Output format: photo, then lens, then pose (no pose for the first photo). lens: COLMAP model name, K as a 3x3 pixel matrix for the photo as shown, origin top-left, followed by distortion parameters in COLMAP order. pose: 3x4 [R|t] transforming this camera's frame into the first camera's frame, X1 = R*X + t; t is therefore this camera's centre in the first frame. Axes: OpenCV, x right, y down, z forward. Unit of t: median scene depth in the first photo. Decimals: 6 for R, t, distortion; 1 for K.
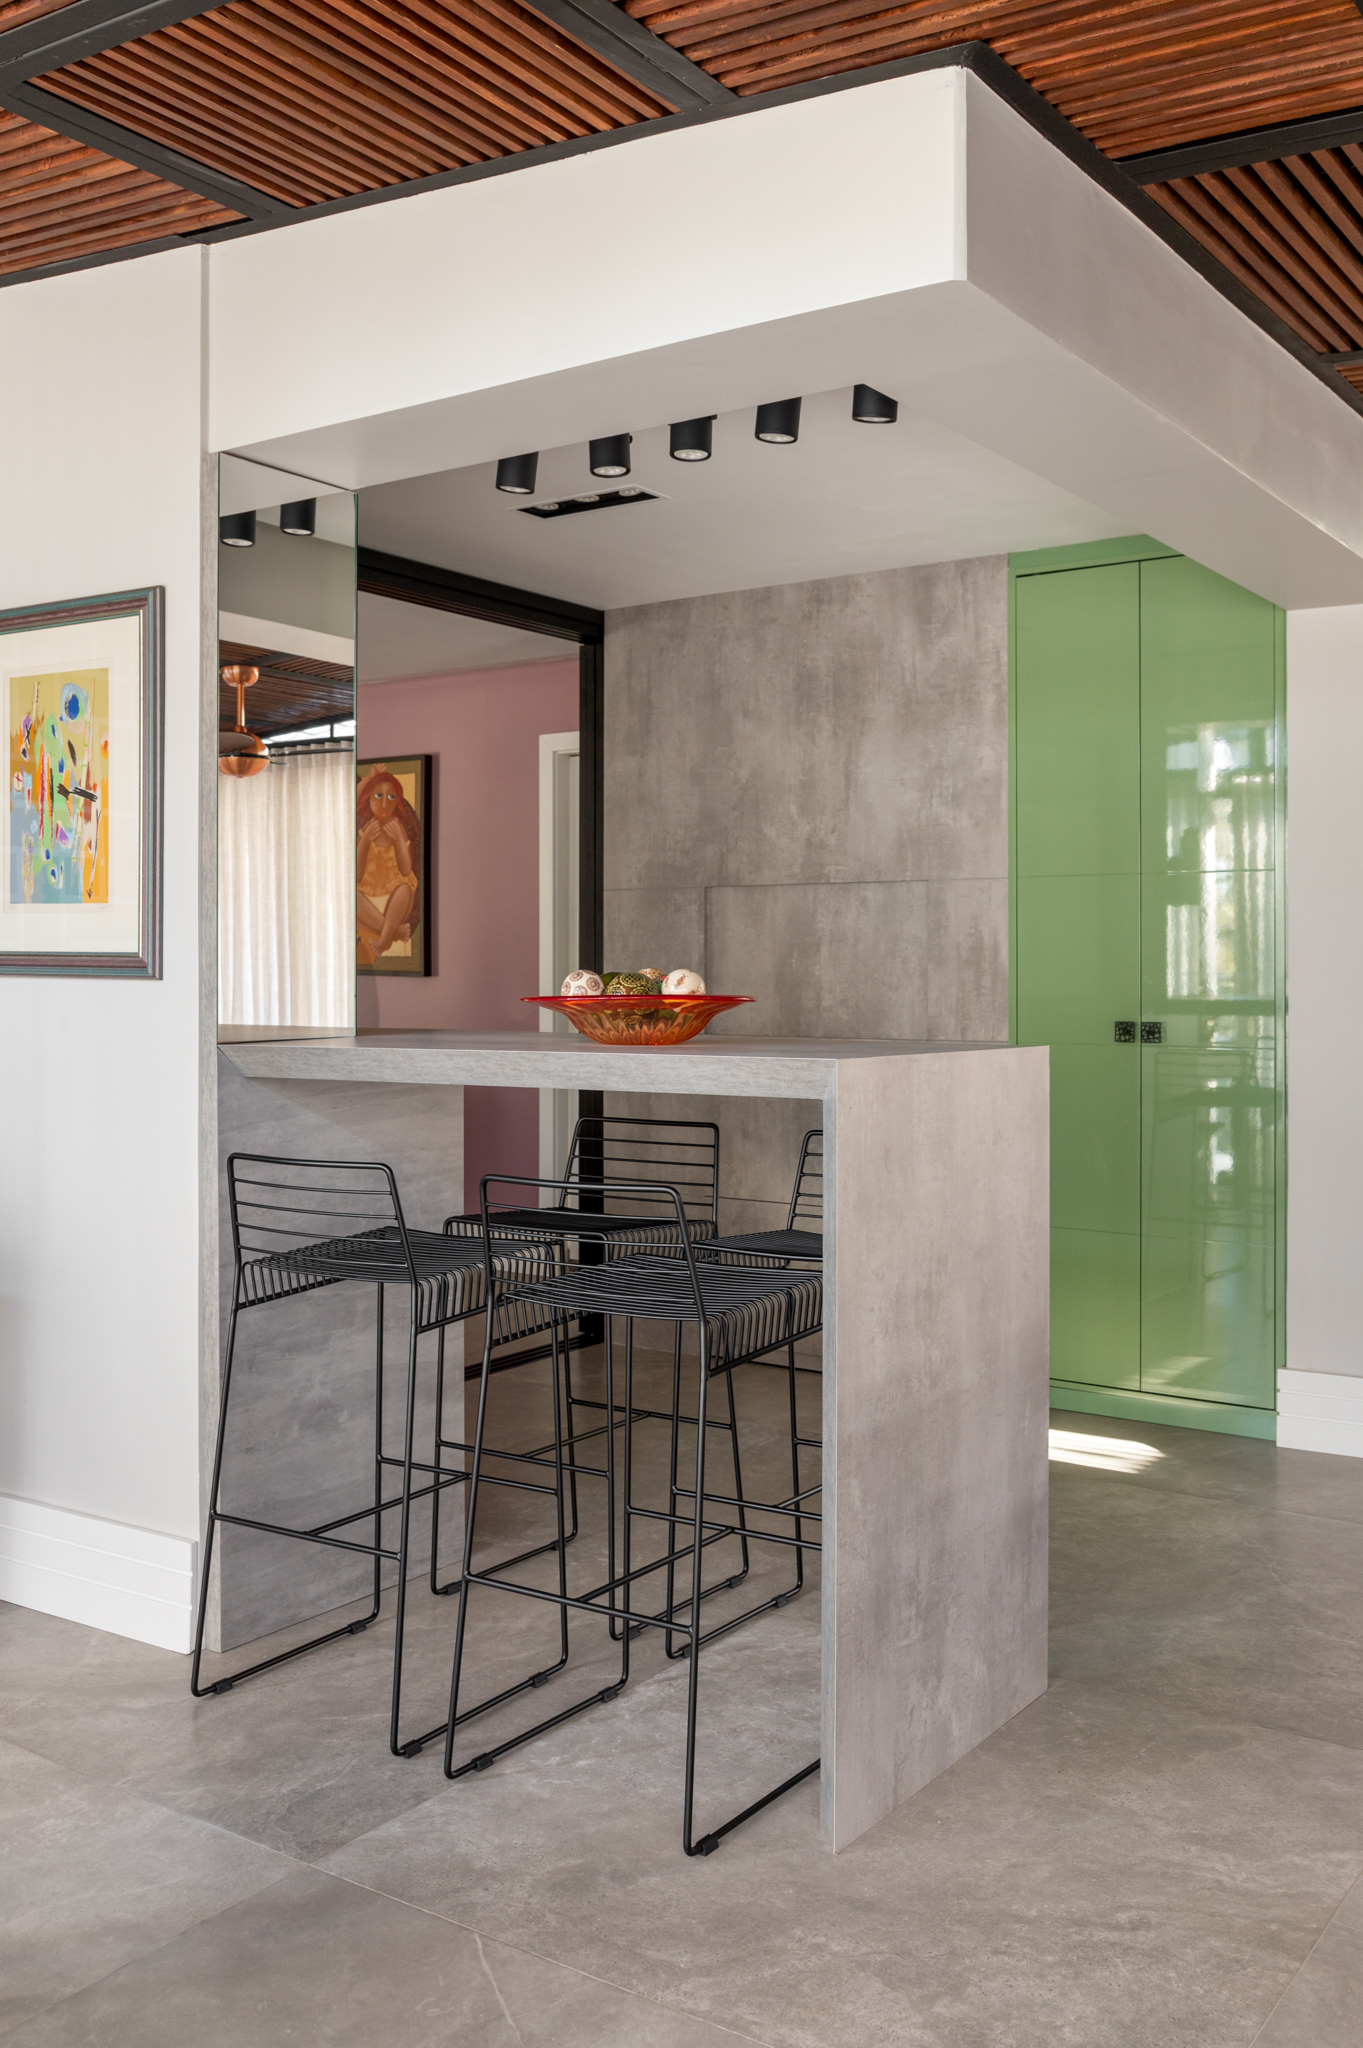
lens RADIAL K [[1826.7, 0, 681.5], [0, 1826.7, 970.6], [0, 0, 1]] dist [-0.012890, 0.000457]
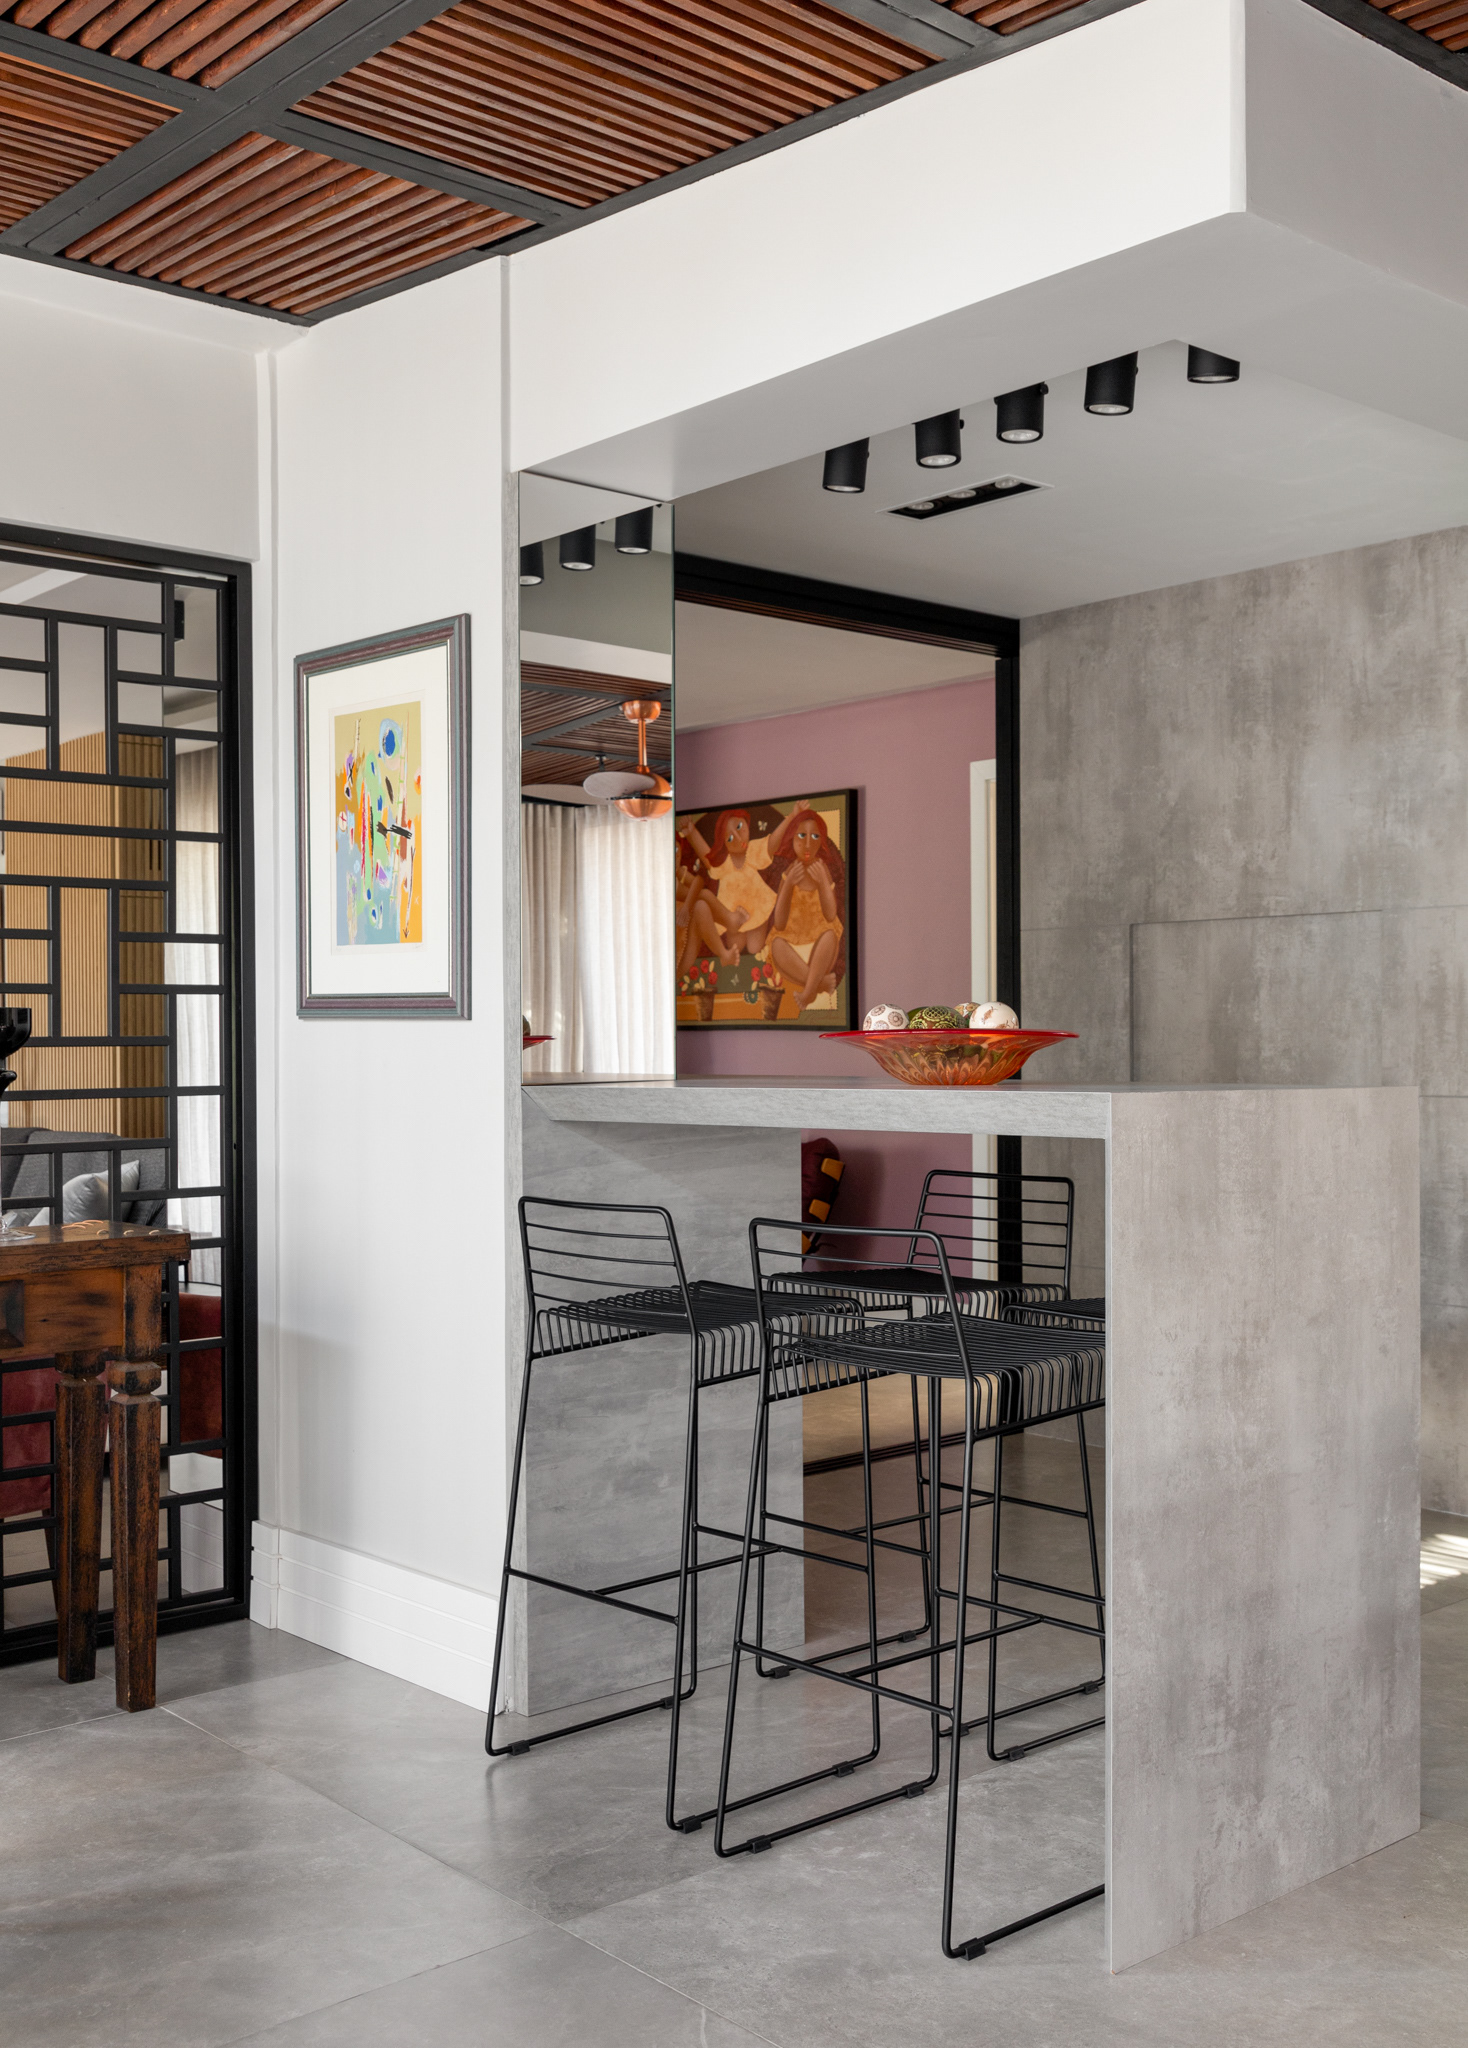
lens RADIAL K [[2044.1, 0, 729.6], [0, 2044.1, 1052.2], [0, 0, 1]] dist [-0.005970, 0.000000]
pose [[0.968124, -0.003676, -0.250444, 0.124374], [0.005063, 0.999975, 0.004894, 0.018138], [0.250420, -0.006006, 0.968119, -0.018790]]
